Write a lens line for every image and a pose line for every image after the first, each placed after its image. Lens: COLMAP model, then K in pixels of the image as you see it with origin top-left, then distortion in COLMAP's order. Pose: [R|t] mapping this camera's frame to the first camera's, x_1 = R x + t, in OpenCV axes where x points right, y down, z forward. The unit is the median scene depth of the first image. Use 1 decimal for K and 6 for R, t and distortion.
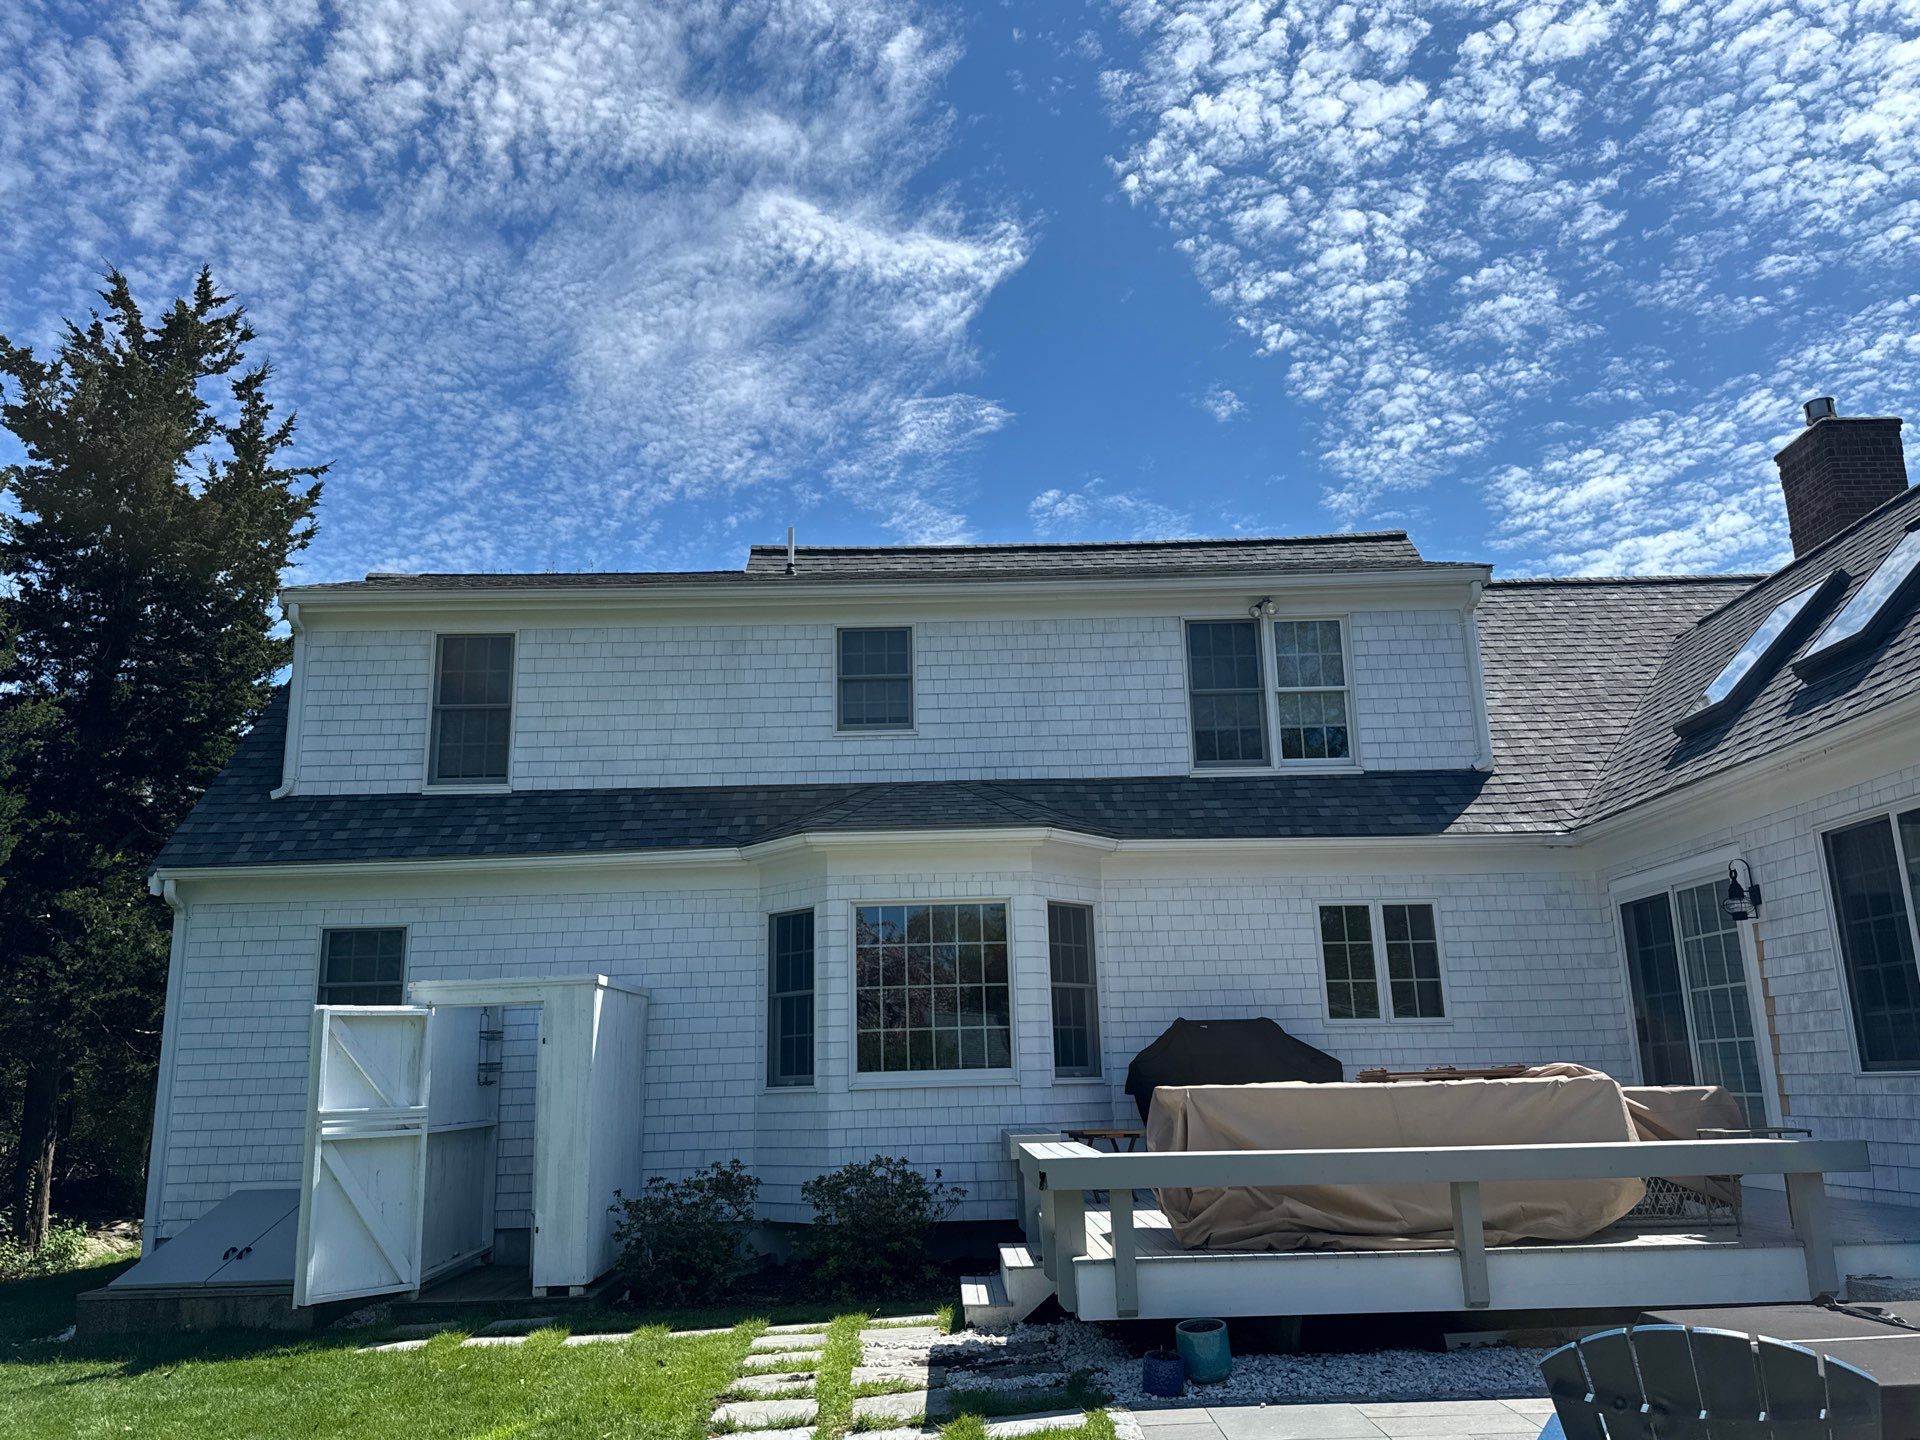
lens RADIAL K [[1463.9, 0, 951.6], [0, 1463.9, 721.2], [0, 0, 1]] dist [0.025404, -0.023985]
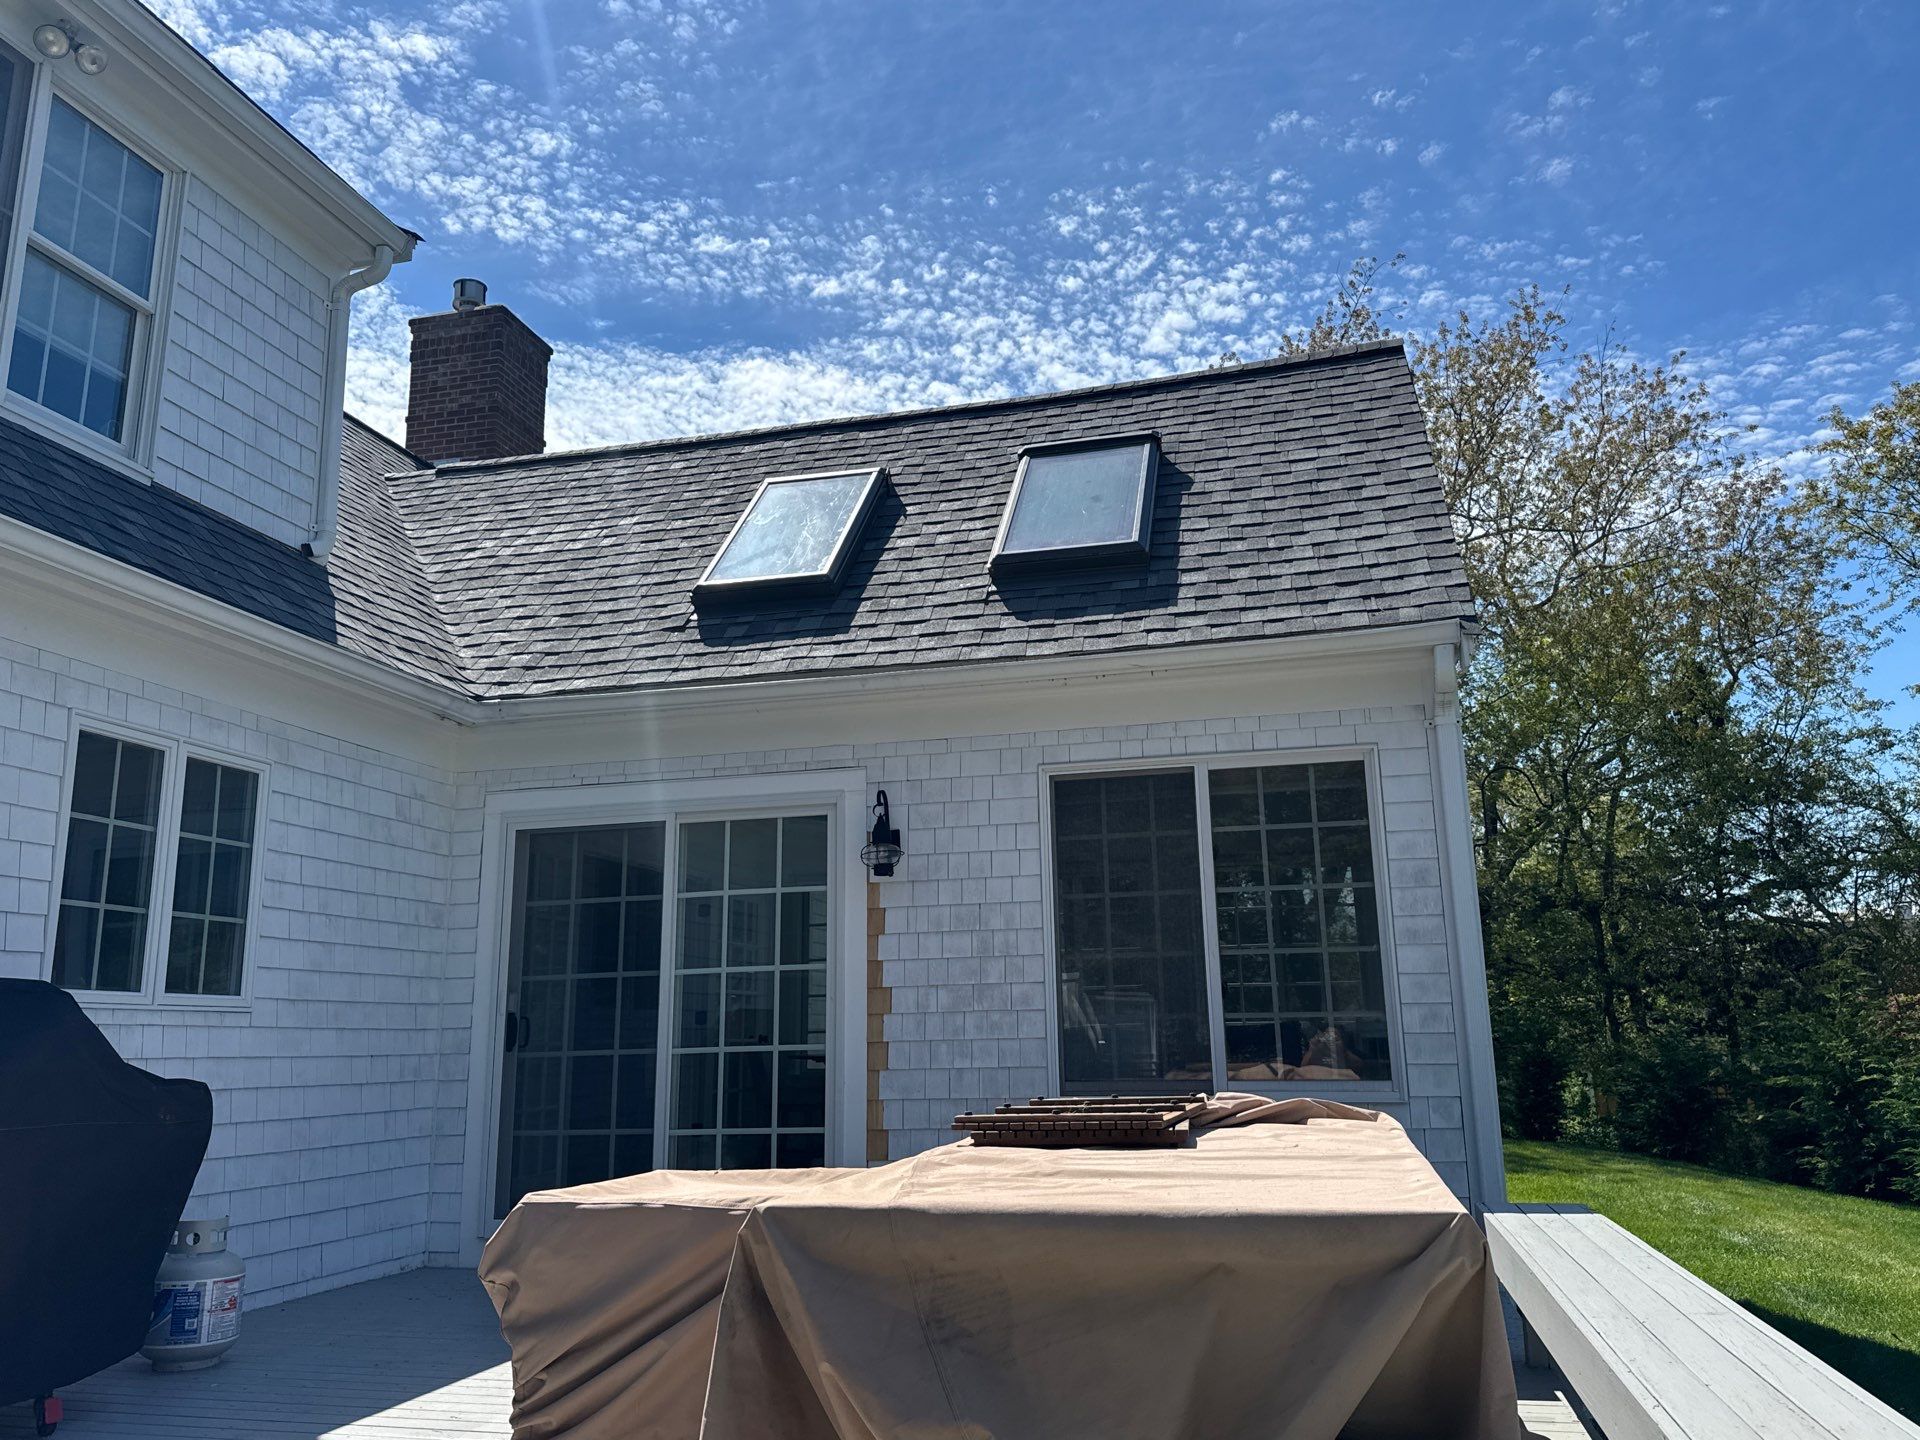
lens RADIAL K [[1463.9, 0, 1024.1], [0, 1463.9, 697.2], [0, 0, 1]] dist [0.025404, -0.023985]
pose [[0.241263, 0.239886, 0.940344, -0.087992], [-0.219026, 0.957426, -0.188048, 0.128782], [-0.945420, -0.160591, 0.283533, 0.572763]]
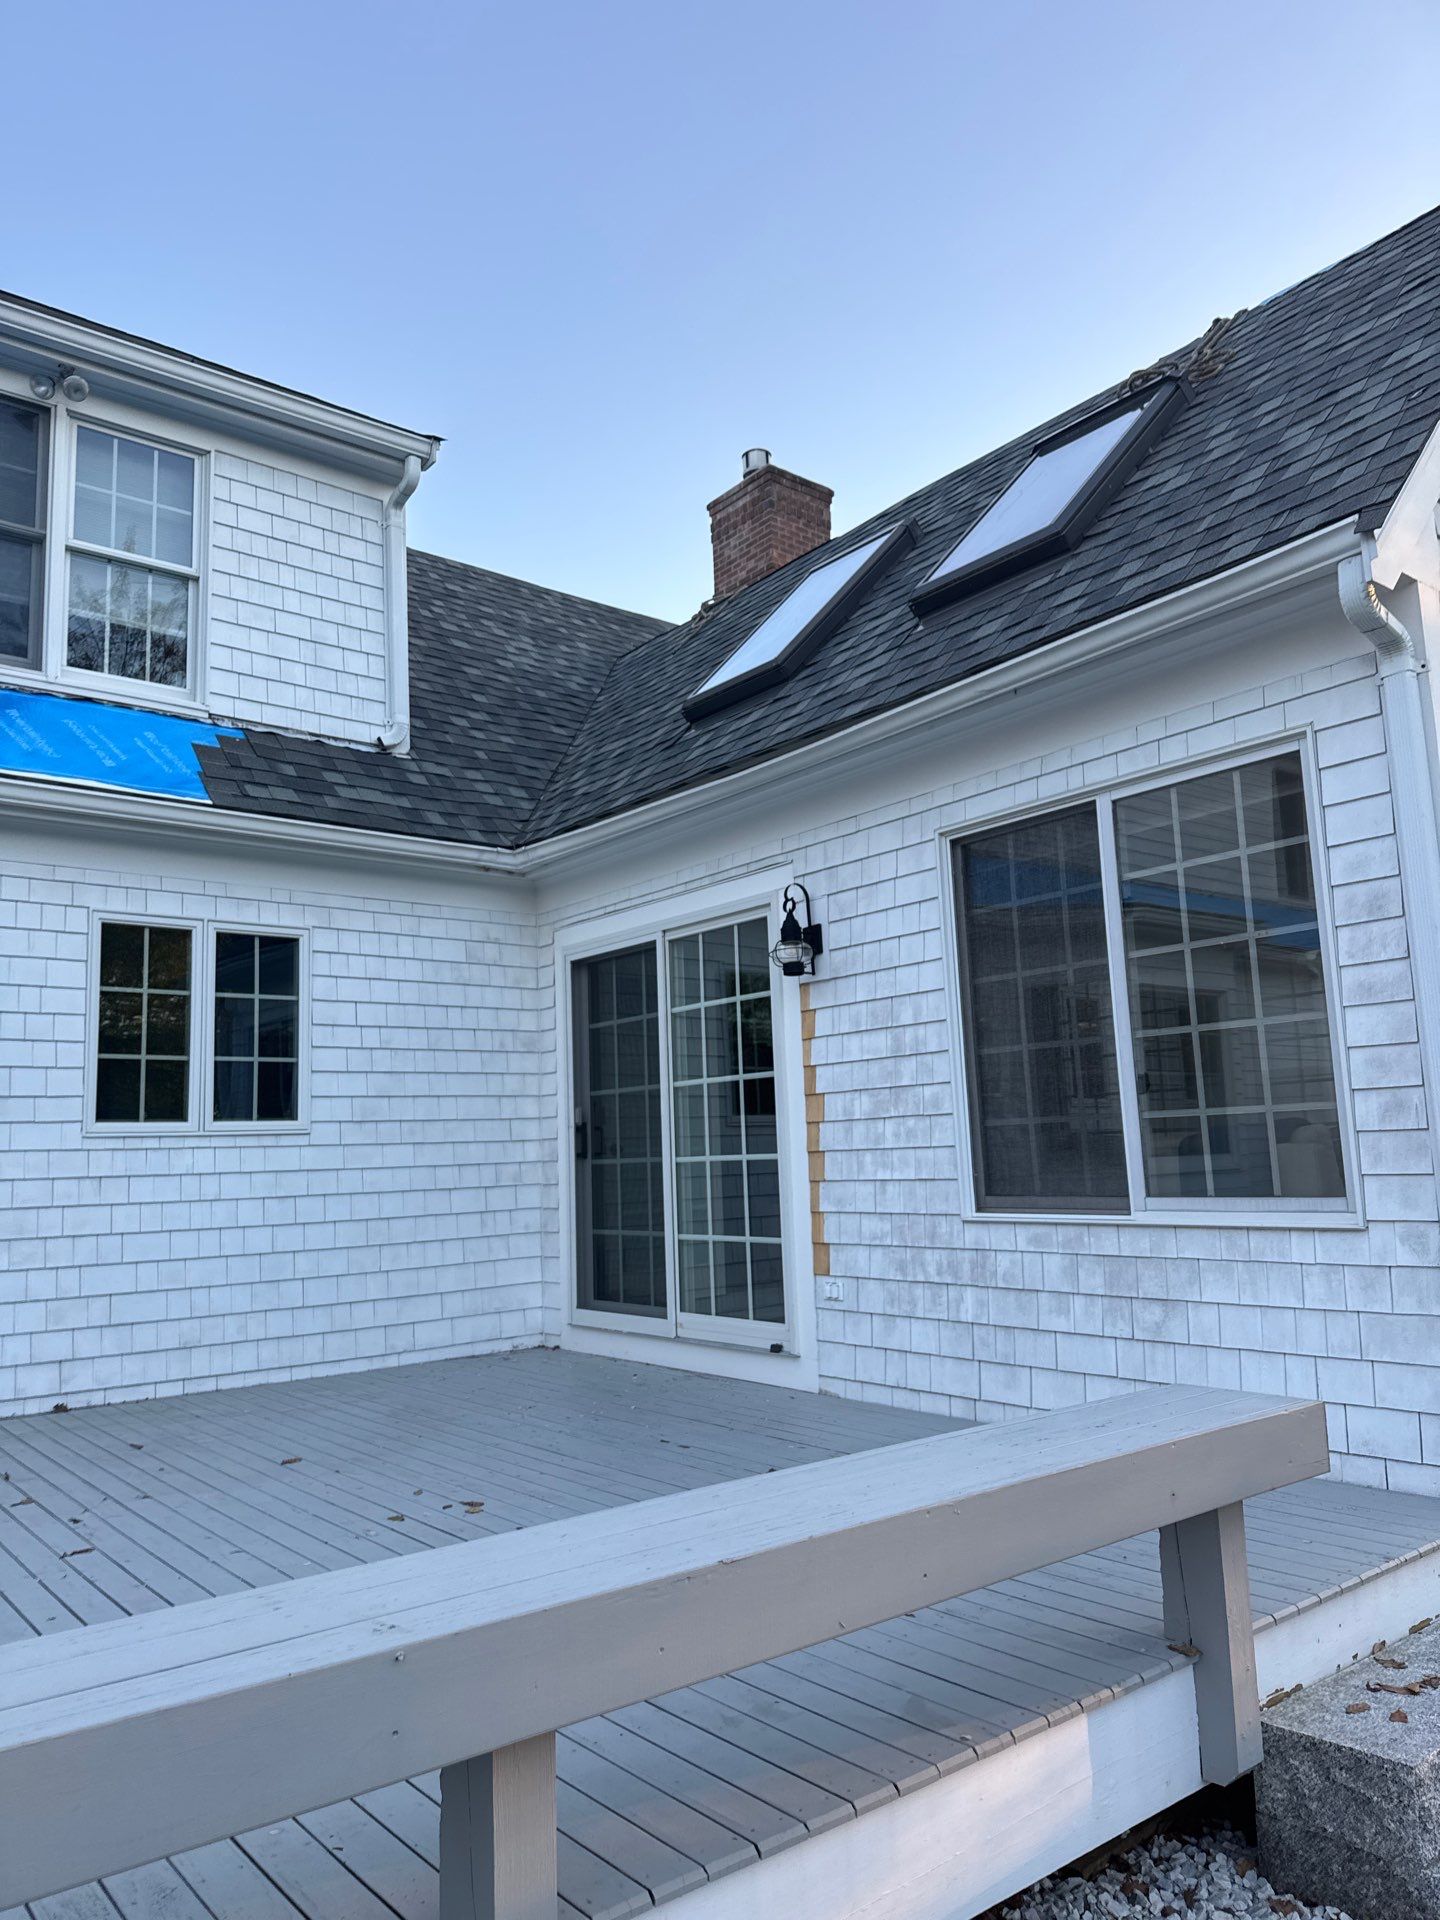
lens RADIAL K [[1364.9, 0, 725.0], [0, 1364.9, 955.6], [0, 0, 1]] dist [0.011336, -0.010147]
pose [[0.787691, 0.085079, 0.610167, 0.114133], [-0.132619, 0.990615, 0.033076, 0.084355], [-0.601627, -0.106973, 0.791582, 0.417634]]
